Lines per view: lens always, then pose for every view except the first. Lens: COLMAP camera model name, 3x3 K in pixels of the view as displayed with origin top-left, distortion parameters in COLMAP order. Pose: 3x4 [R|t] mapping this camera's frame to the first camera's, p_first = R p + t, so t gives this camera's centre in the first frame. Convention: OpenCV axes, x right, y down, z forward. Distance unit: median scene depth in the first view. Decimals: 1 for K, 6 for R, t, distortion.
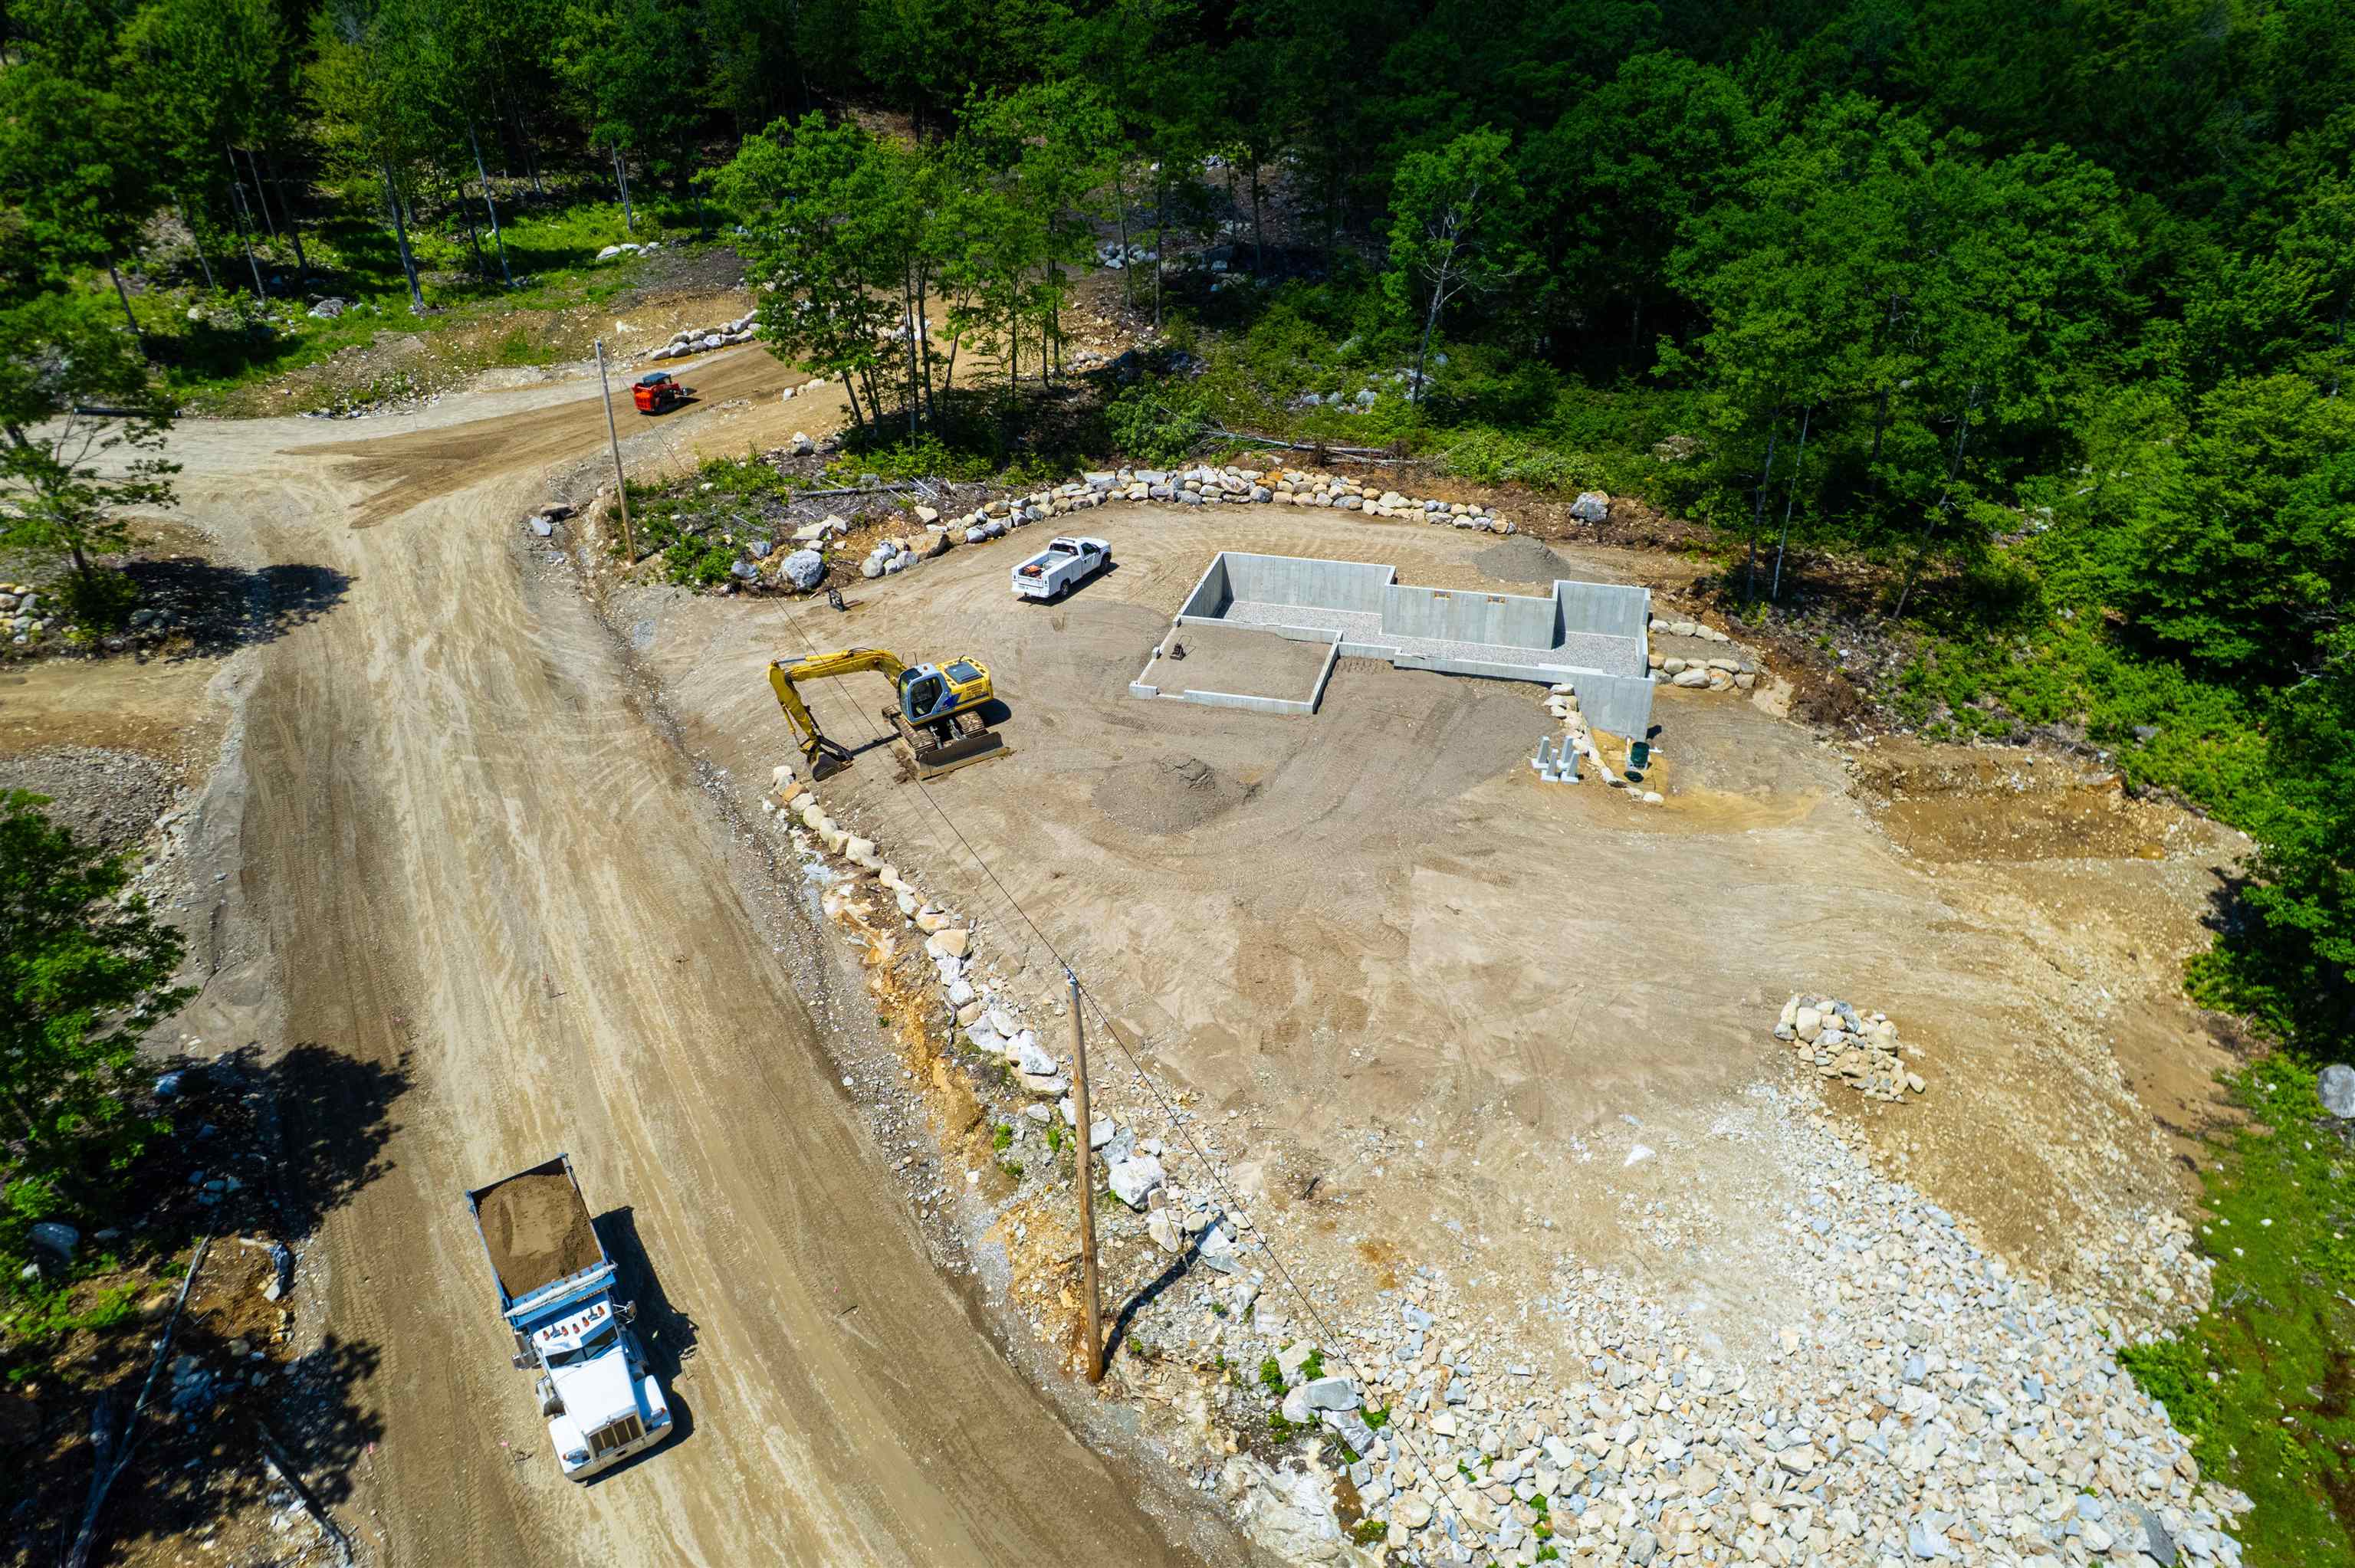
lens RADIAL K [[1500.2, 0, 1180.2], [0, 1500.2, 794.1], [0, 0, 1]] dist [-0.062823, 0.048721]
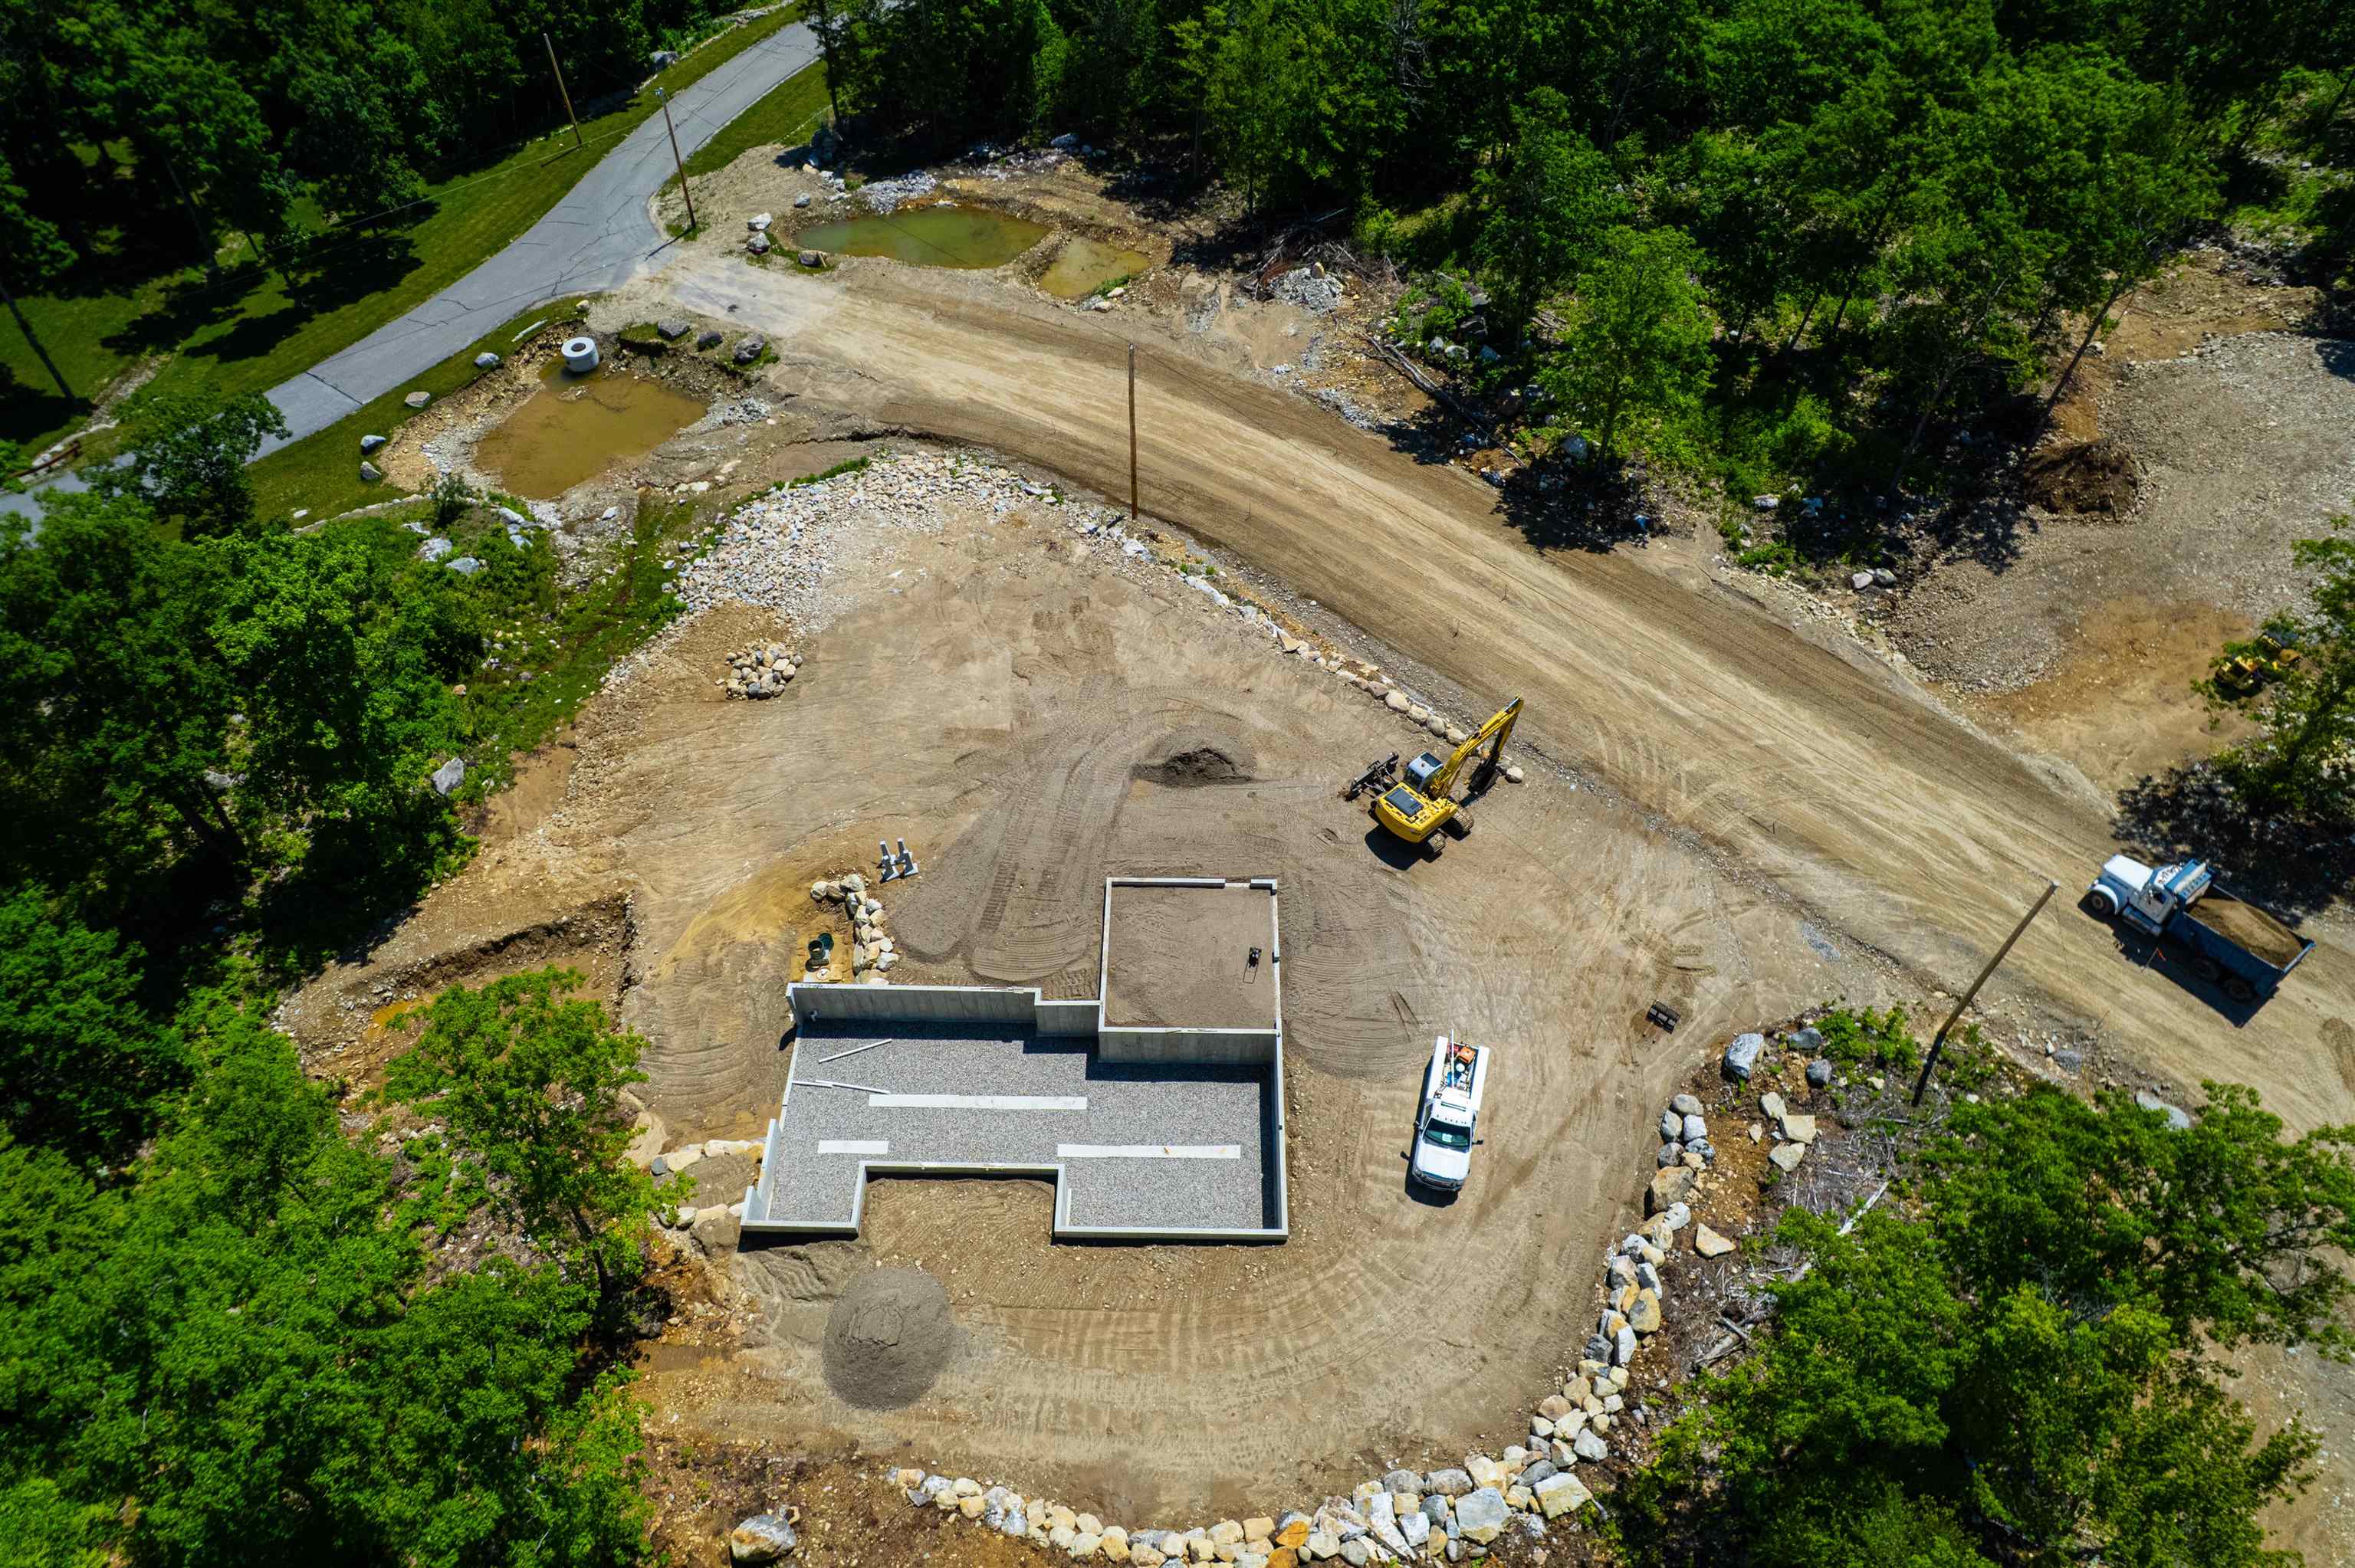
lens RADIAL K [[1500.2, 0, 1180.2], [0, 1500.2, 794.1], [0, 0, 1]] dist [-0.062823, 0.048721]
pose [[-0.972212, 0.185232, -0.143155, 0.157926], [-0.111470, 0.171447, 0.978867, -1.008013], [0.205861, 0.967623, -0.146035, 0.954398]]
